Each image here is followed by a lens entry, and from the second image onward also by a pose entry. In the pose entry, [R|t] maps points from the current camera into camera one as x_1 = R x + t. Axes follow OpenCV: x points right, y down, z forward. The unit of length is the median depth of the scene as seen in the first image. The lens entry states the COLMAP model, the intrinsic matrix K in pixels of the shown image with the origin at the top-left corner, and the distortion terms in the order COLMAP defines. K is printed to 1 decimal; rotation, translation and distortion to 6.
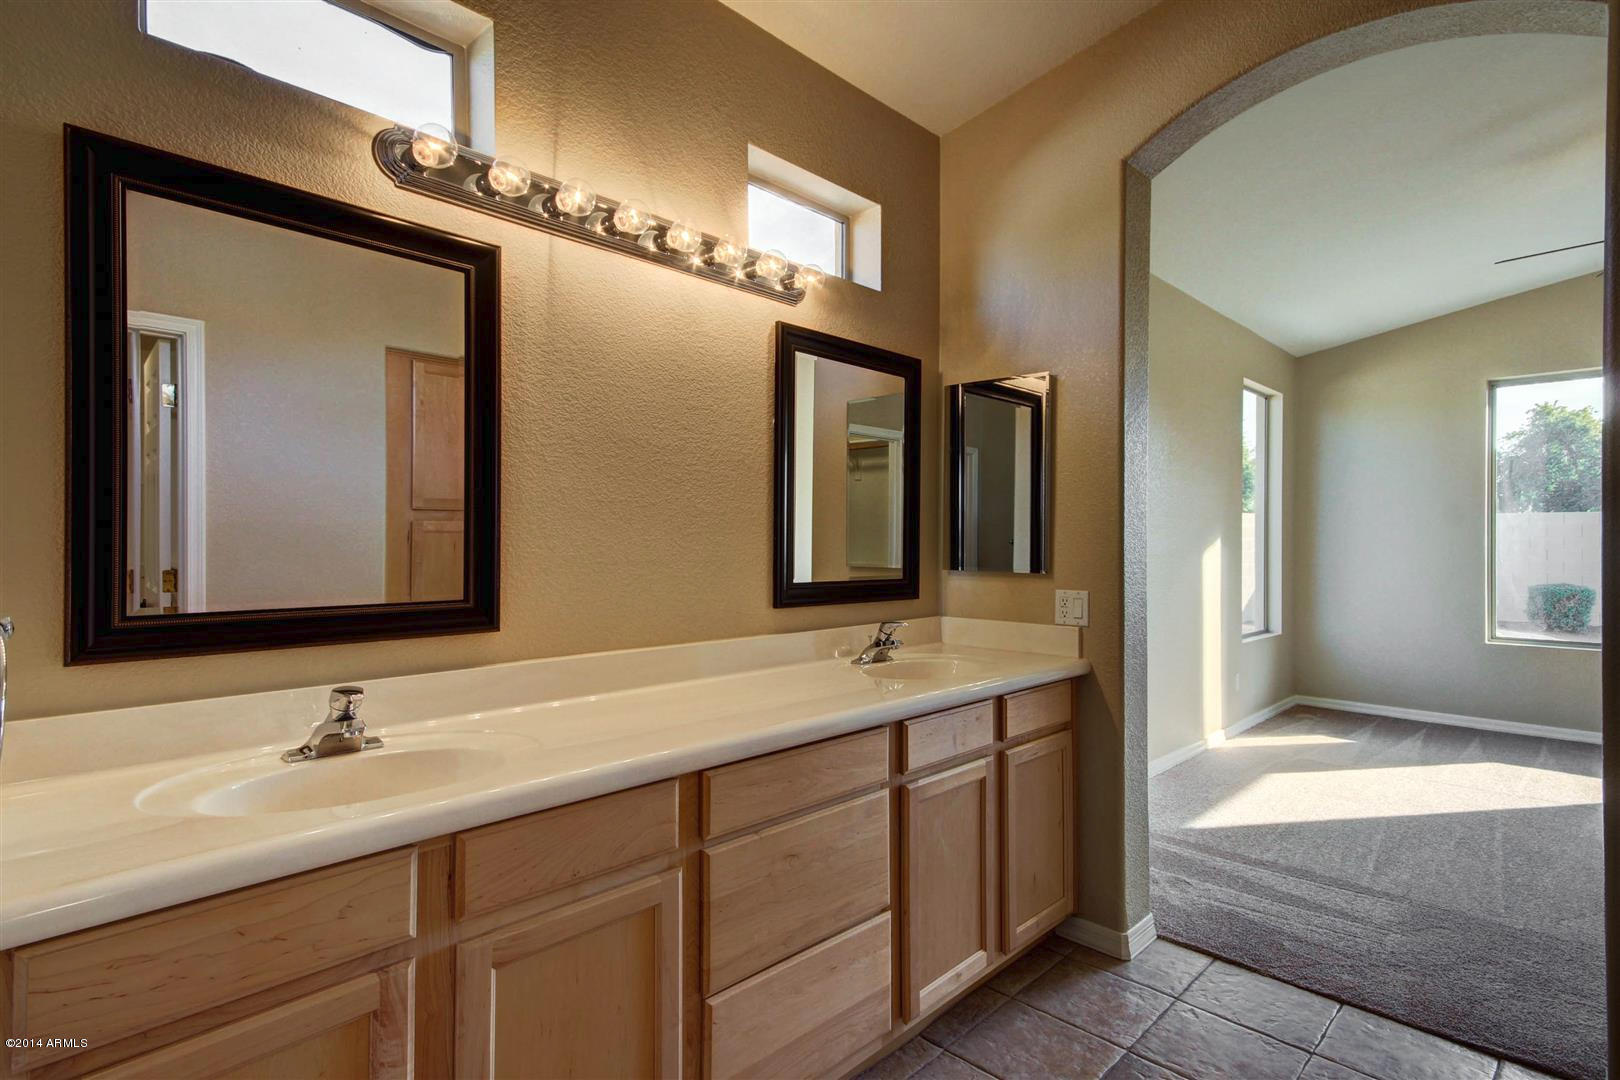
lens RADIAL K [[824.8, 0, 810.8], [0, 824.8, 543.2], [0, 0, 1]] dist [0.033076, -0.000241]
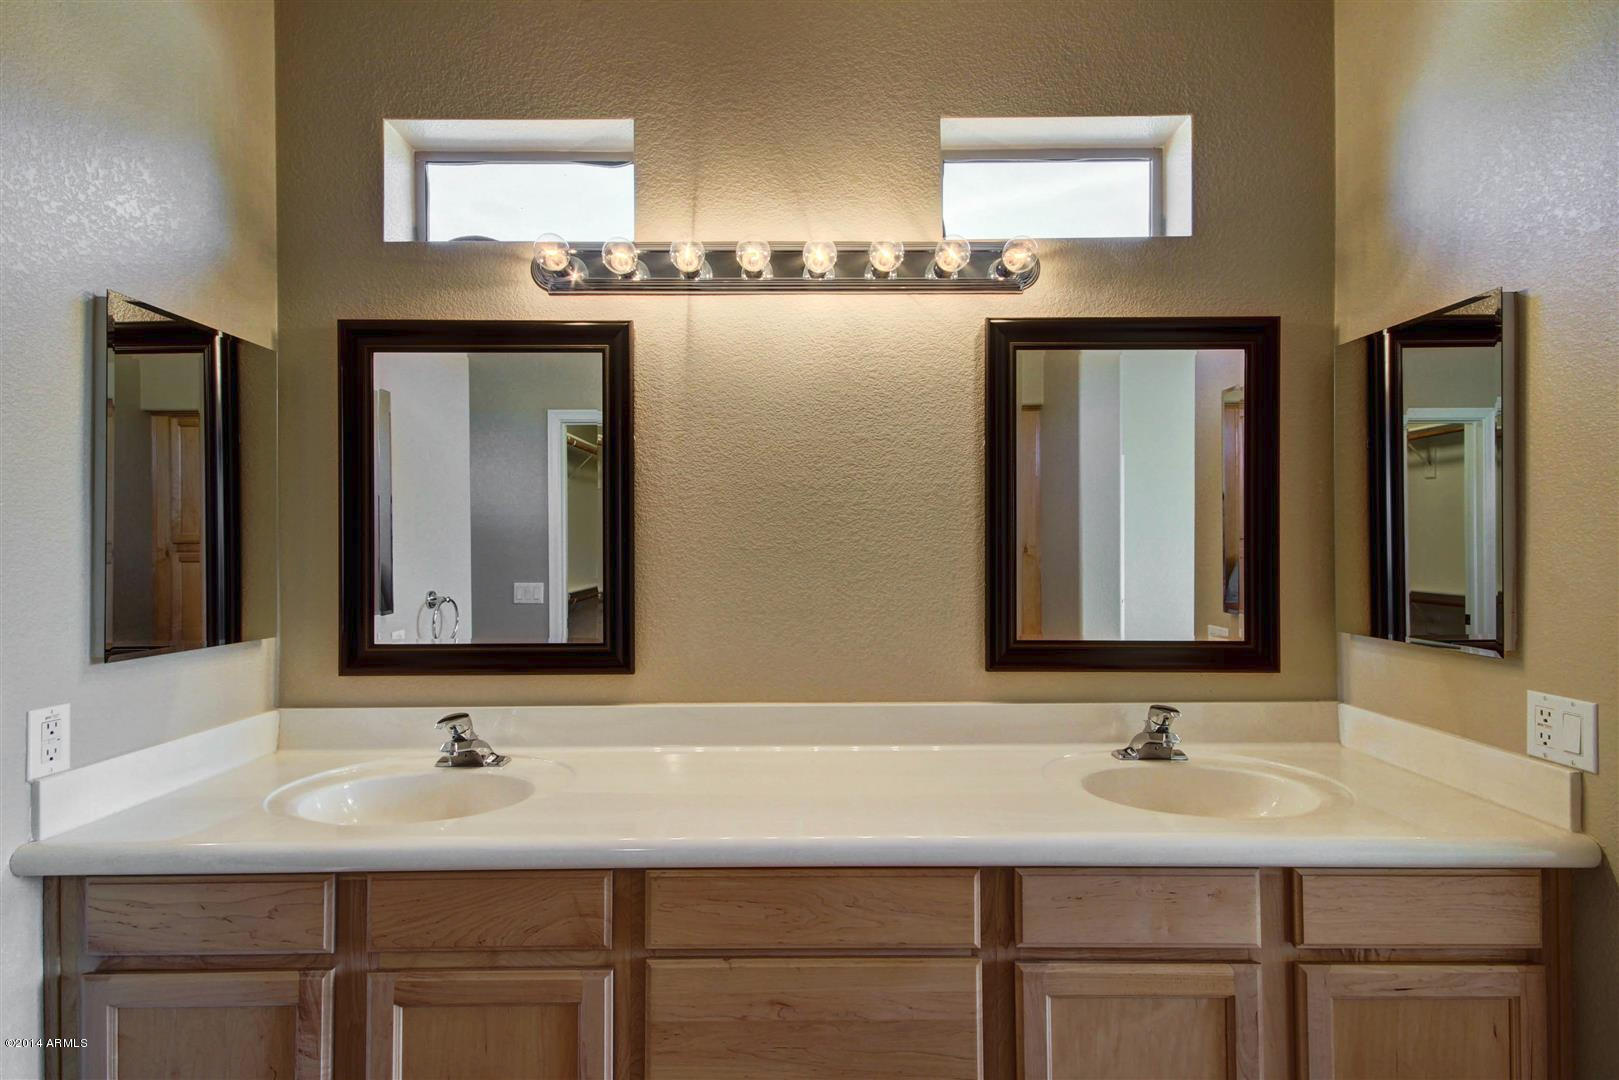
lens RADIAL K [[738.7, 0, 811.9], [0, 738.7, 542.5], [0, 0, 1]] dist [0.025410, -0.008961]
pose [[0.694515, -0.011151, -0.719392, 0.451158], [0.005156, 0.999931, -0.010521, -0.050572], [0.719460, 0.003598, 0.694525, 0.459454]]
